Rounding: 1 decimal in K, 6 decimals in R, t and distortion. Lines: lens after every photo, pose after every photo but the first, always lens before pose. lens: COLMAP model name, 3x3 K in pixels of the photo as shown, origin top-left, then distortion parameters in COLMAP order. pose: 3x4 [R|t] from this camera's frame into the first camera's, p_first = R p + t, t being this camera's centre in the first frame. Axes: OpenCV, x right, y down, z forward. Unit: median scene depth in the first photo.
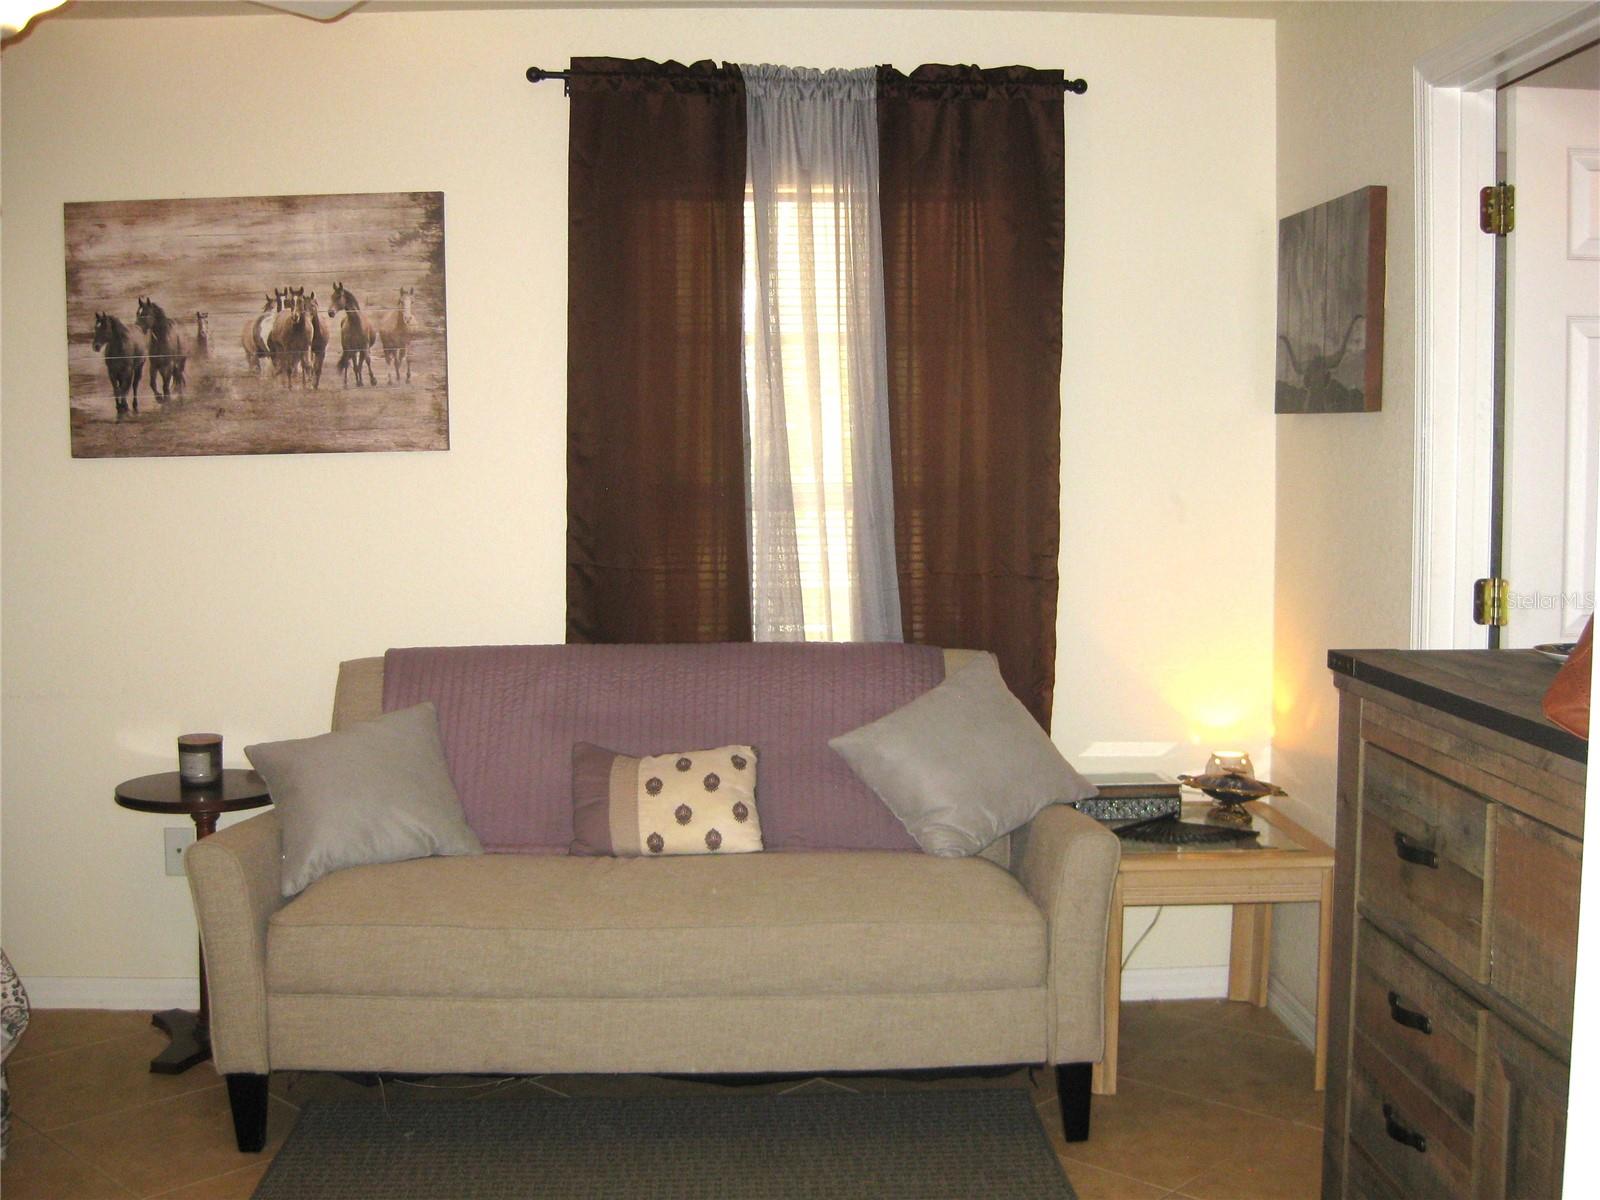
lens RADIAL K [[1780.7, 0, 800.0], [0, 1780.7, 600.0], [0, 0, 1]] dist [-0.003908, 0.001305]
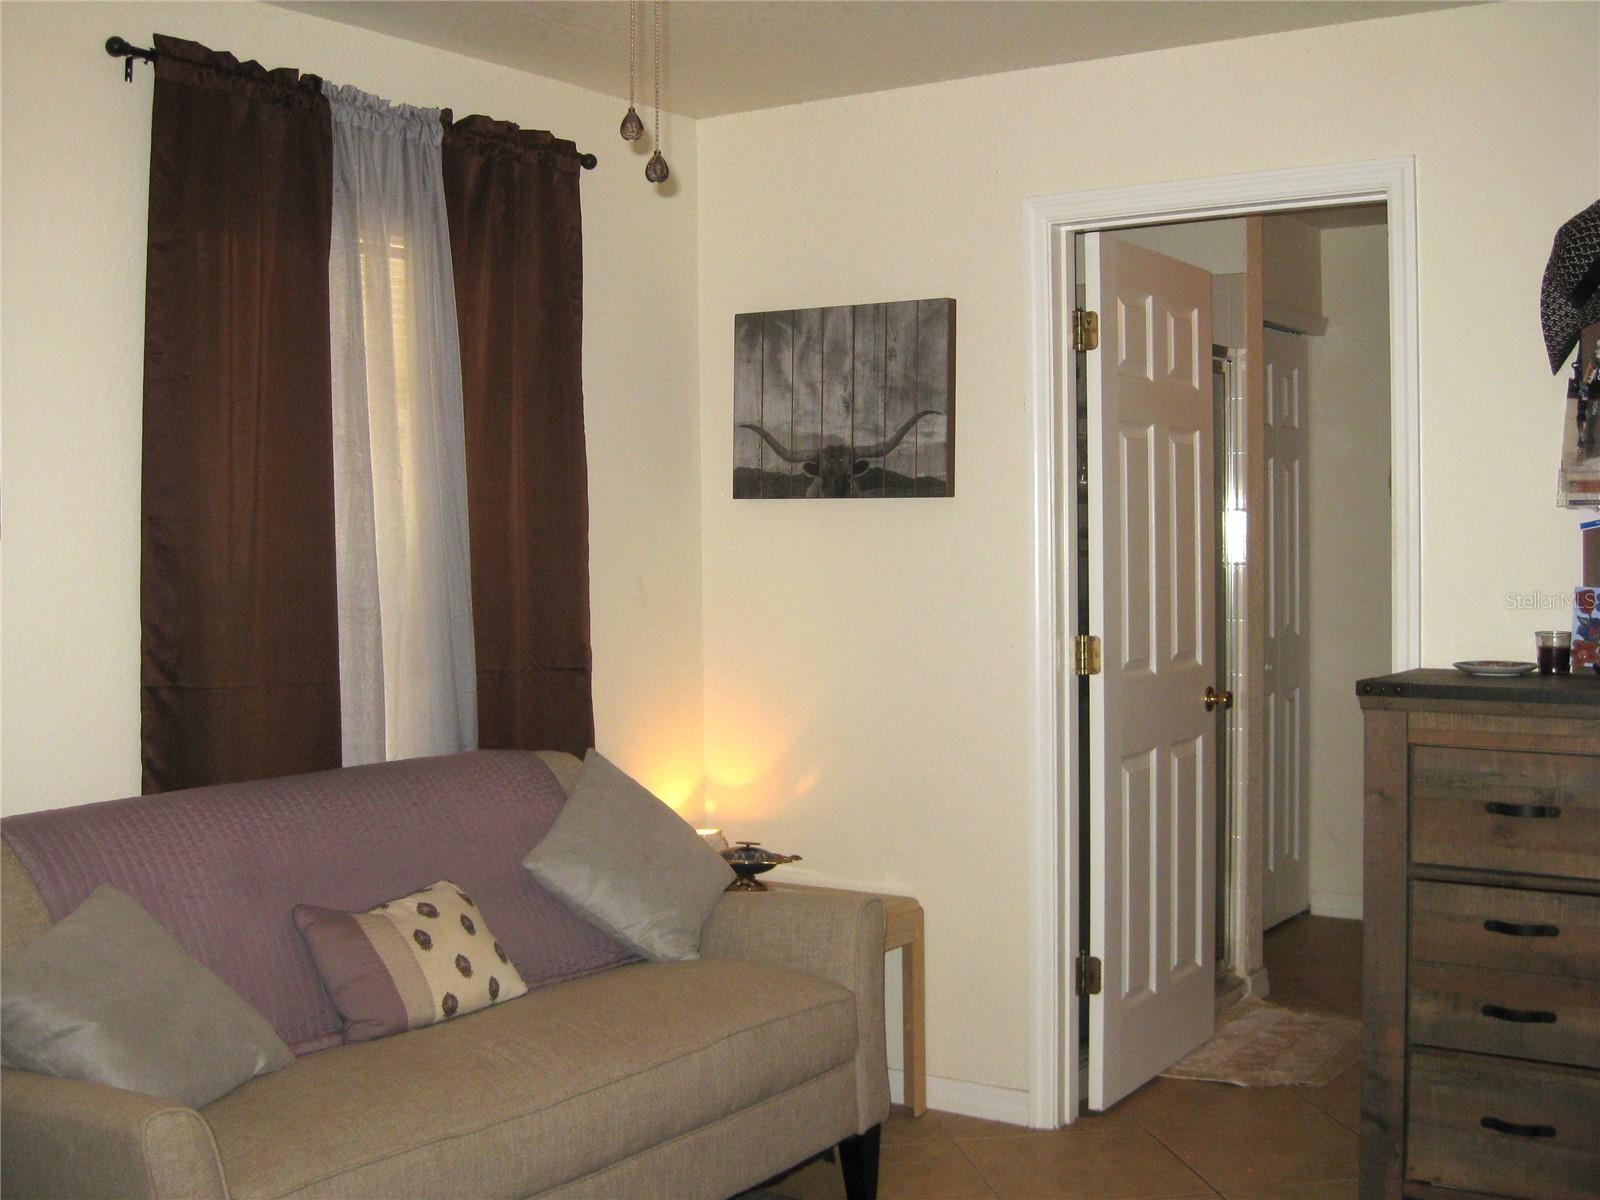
lens RADIAL K [[2057.7, 0, 800.0], [0, 2057.7, 600.0], [0, 0, 1]] dist [0.108683, 0.045352]
pose [[0.613741, -0.034235, 0.788765, -0.678910], [0.079355, 0.996675, -0.018487, -0.020306], [-0.785509, 0.073939, 0.614417, 0.235622]]
